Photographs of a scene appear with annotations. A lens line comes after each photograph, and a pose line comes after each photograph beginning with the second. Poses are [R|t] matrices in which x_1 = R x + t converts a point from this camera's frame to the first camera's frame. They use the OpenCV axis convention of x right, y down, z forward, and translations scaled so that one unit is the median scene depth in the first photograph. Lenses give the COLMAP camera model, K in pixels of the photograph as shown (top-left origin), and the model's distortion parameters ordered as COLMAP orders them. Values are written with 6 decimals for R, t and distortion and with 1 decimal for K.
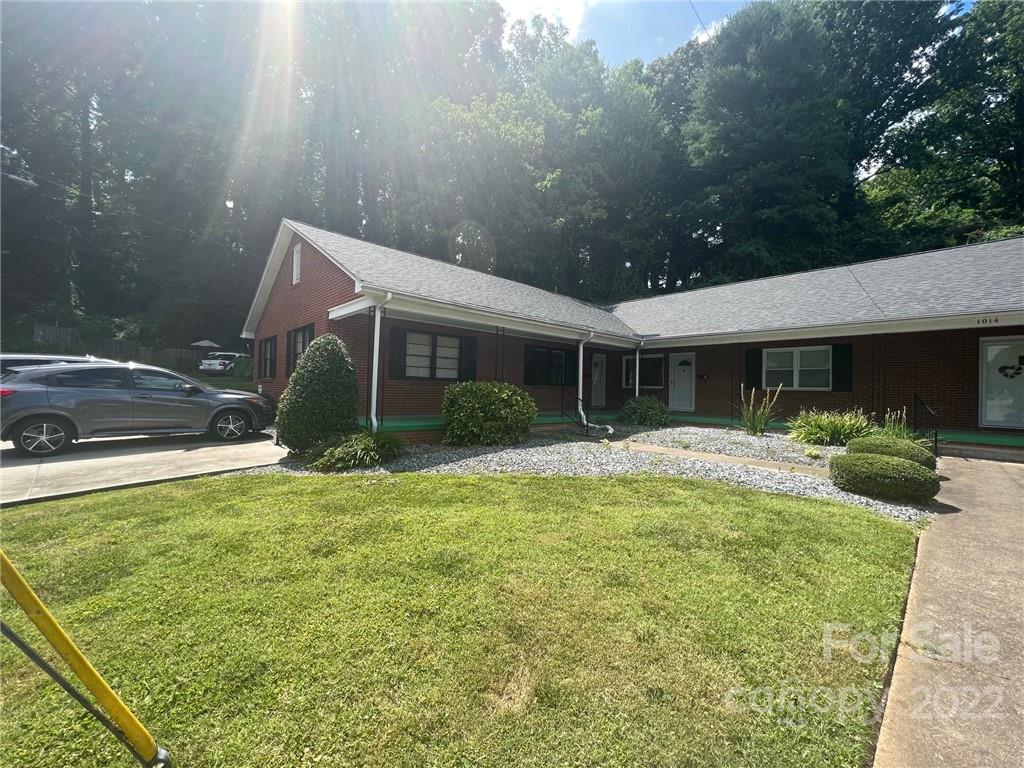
lens RADIAL K [[410.3, 0, 514.0], [0, 410.3, 383.2], [0, 0, 1]] dist [-0.001401, -0.000029]
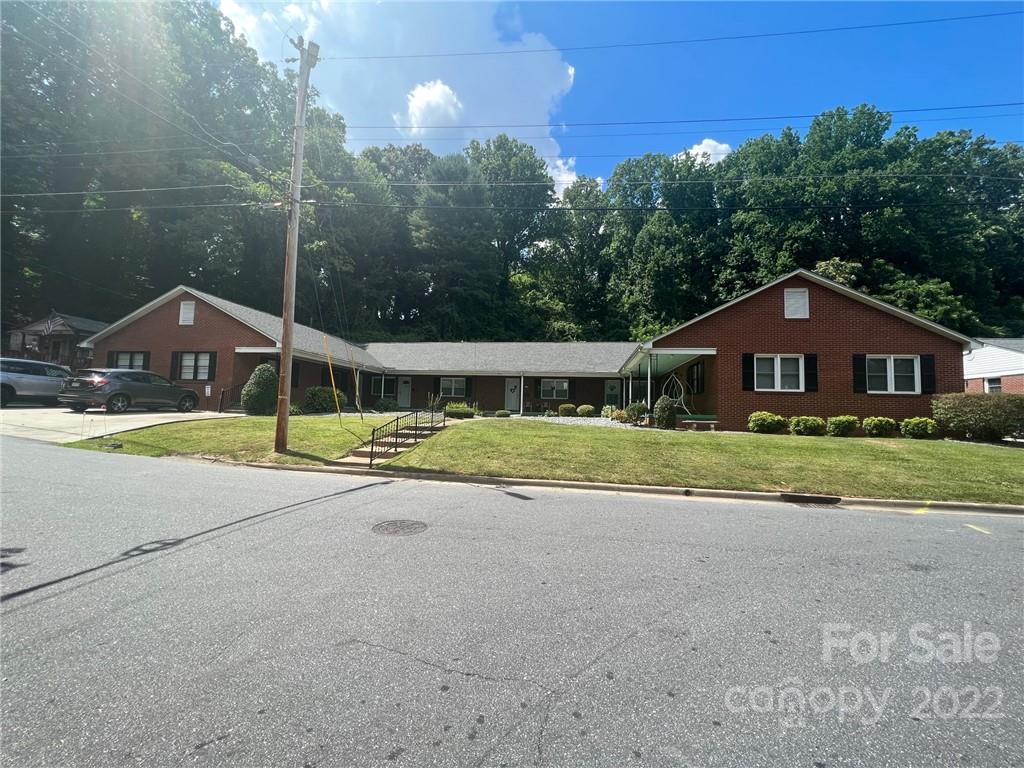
lens RADIAL K [[410.3, 0, 514.0], [0, 410.3, 383.2], [0, 0, 1]] dist [-0.001401, -0.000029]
pose [[0.790716, 0.044150, 0.610589, -0.348103], [-0.019967, 0.998725, -0.046359, 0.034123], [-0.611857, 0.024465, 0.790590, -0.806533]]
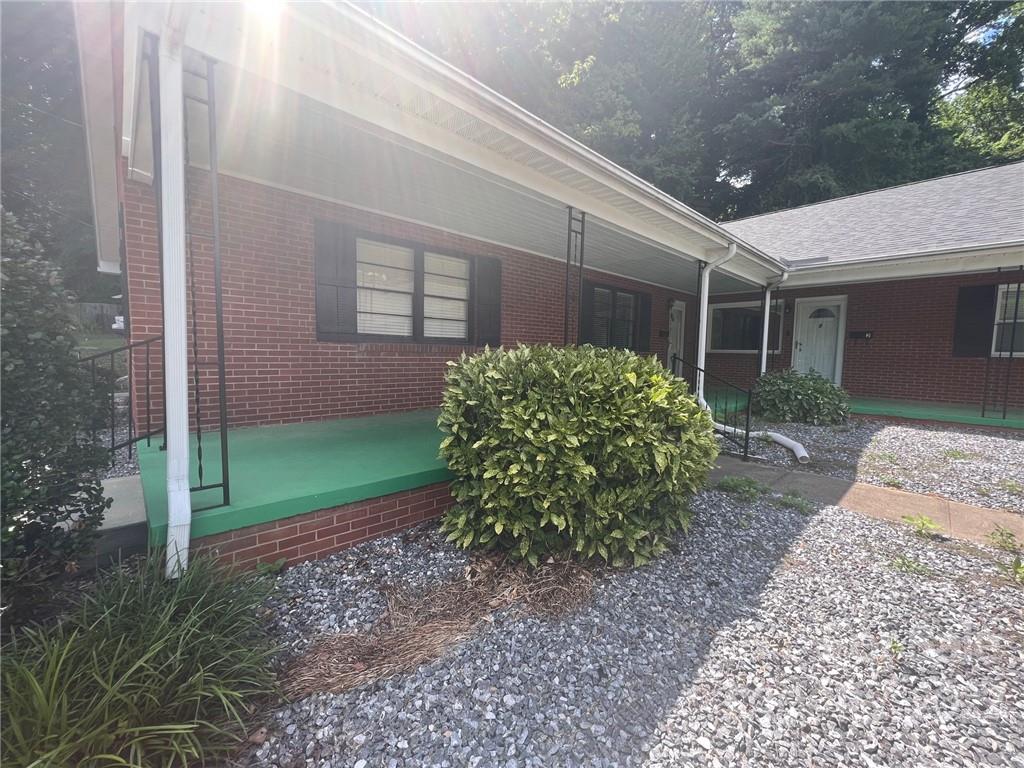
lens RADIAL K [[410.3, 0, 514.0], [0, 410.3, 383.2], [0, 0, 1]] dist [-0.001401, -0.000029]
pose [[0.999921, -0.005707, 0.011227, -0.063121], [0.004635, 0.995633, 0.093238, -0.002632], [-0.011710, -0.093179, 0.995581, 0.360227]]
